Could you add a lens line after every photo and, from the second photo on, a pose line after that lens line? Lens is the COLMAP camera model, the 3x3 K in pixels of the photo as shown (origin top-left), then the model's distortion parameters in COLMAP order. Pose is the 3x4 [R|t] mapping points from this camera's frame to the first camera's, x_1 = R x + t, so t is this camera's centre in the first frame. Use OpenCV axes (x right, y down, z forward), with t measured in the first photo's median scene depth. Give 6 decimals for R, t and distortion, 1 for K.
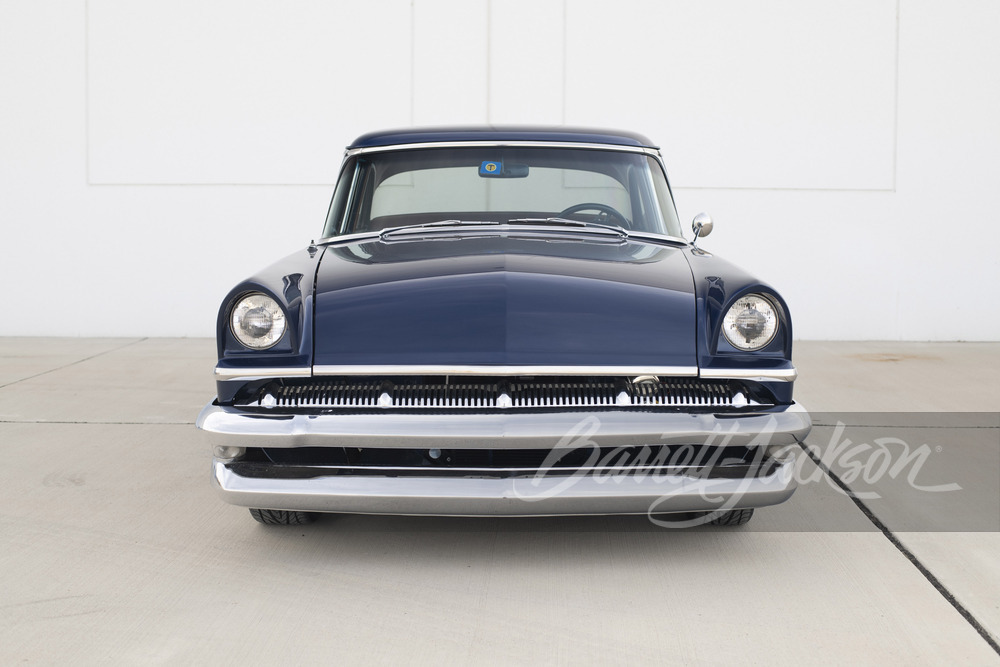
lens RADIAL K [[1464.5, 0, 495.9], [0, 1464.5, 325.9], [0, 0, 1]] dist [-0.089633, 0.000000]
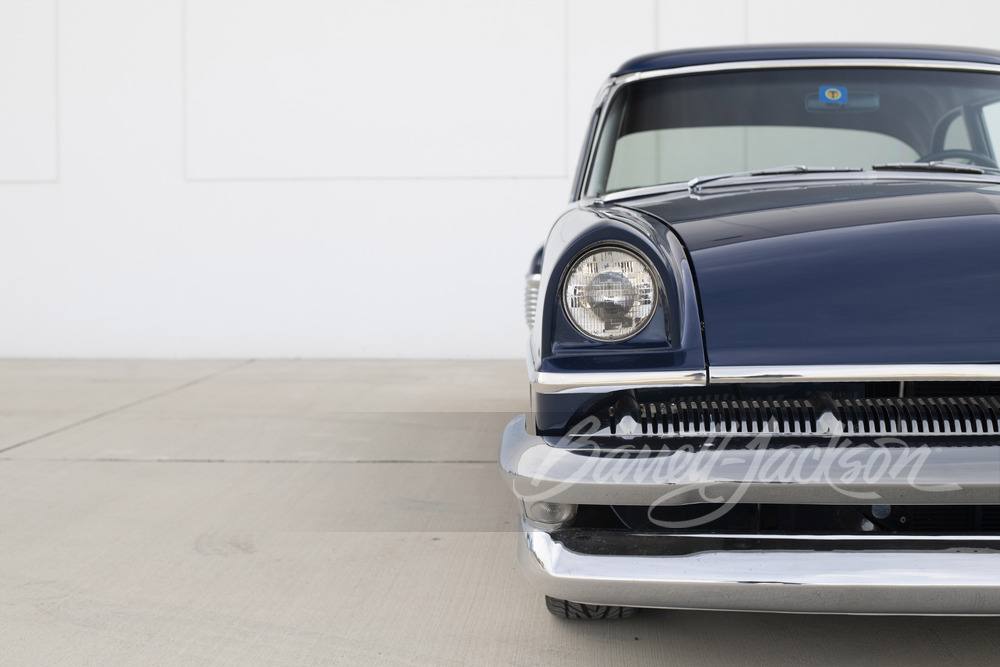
lens RADIAL K [[1464.5, 0, 489.5], [0, 1464.5, 324.3], [0, 0, 1]] dist [-0.089633, 0.000000]
pose [[0.999360, -0.008362, -0.034792, -0.184937], [0.007573, 0.999712, -0.022771, 0.021659], [0.034972, 0.022493, 0.999135, 0.384267]]
